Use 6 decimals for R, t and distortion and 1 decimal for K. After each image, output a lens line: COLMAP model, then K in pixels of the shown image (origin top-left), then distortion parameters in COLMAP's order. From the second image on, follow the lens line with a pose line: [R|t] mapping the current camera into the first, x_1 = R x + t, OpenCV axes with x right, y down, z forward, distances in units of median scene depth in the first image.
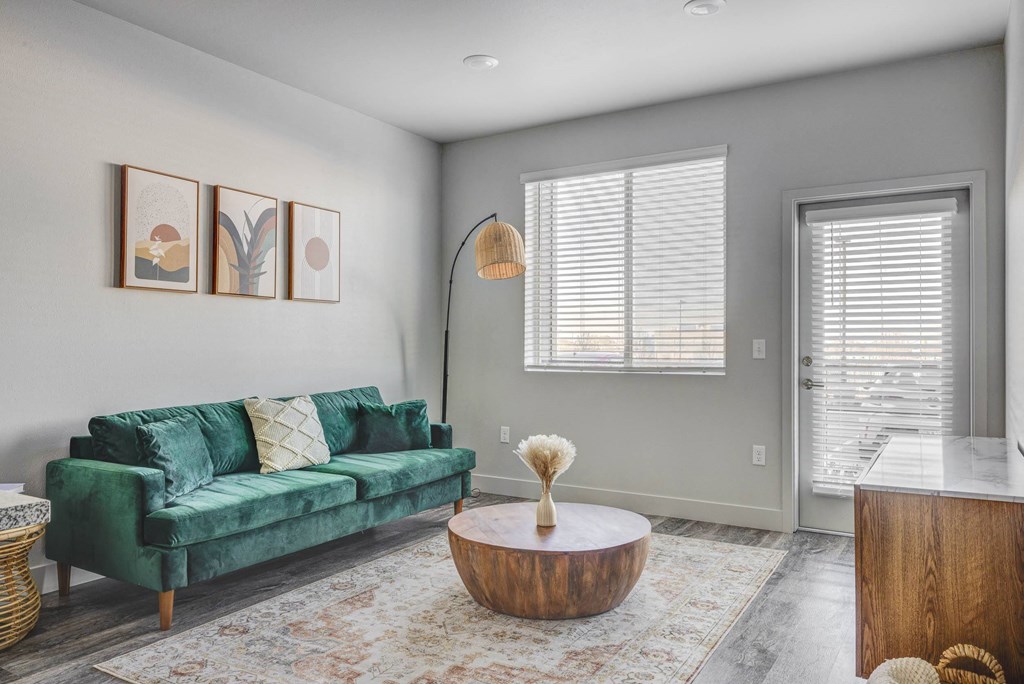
lens RADIAL K [[694.5, 0, 509.9], [0, 694.5, 347.0], [0, 0, 1]] dist [-0.000684, -0.004418]
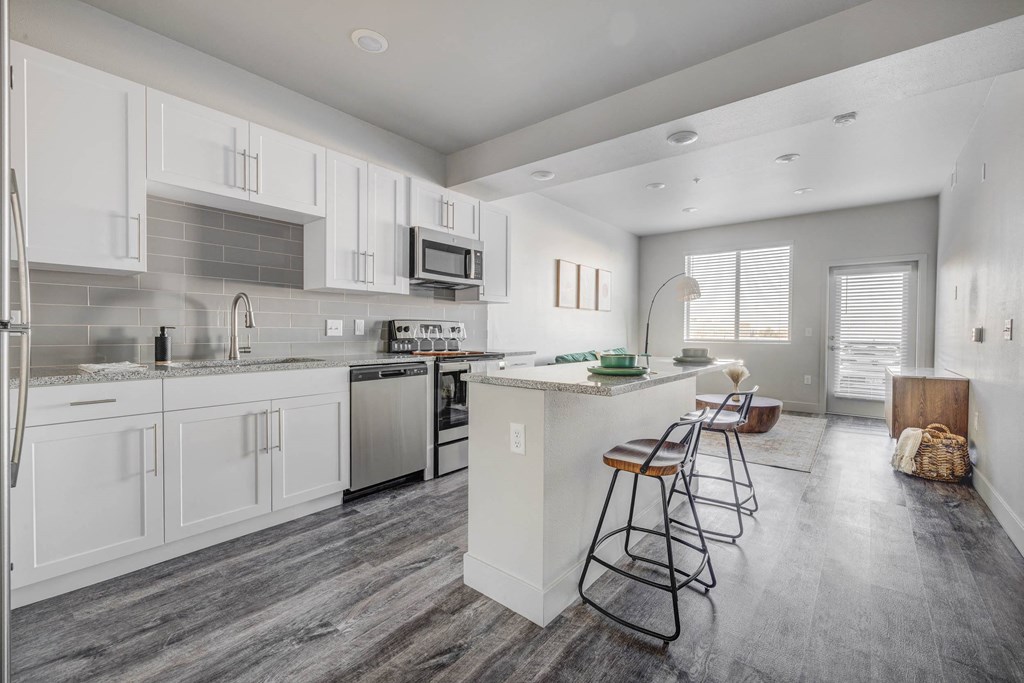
lens RADIAL K [[417.4, 0, 517.8], [0, 417.4, 340.5], [0, 0, 1]] dist [-0.002992, -0.000020]
pose [[0.991672, 0.010501, -0.128362, -0.419896], [-0.007289, 0.999649, 0.025471, 0.001704], [0.128584, -0.024323, 0.991400, -0.475805]]
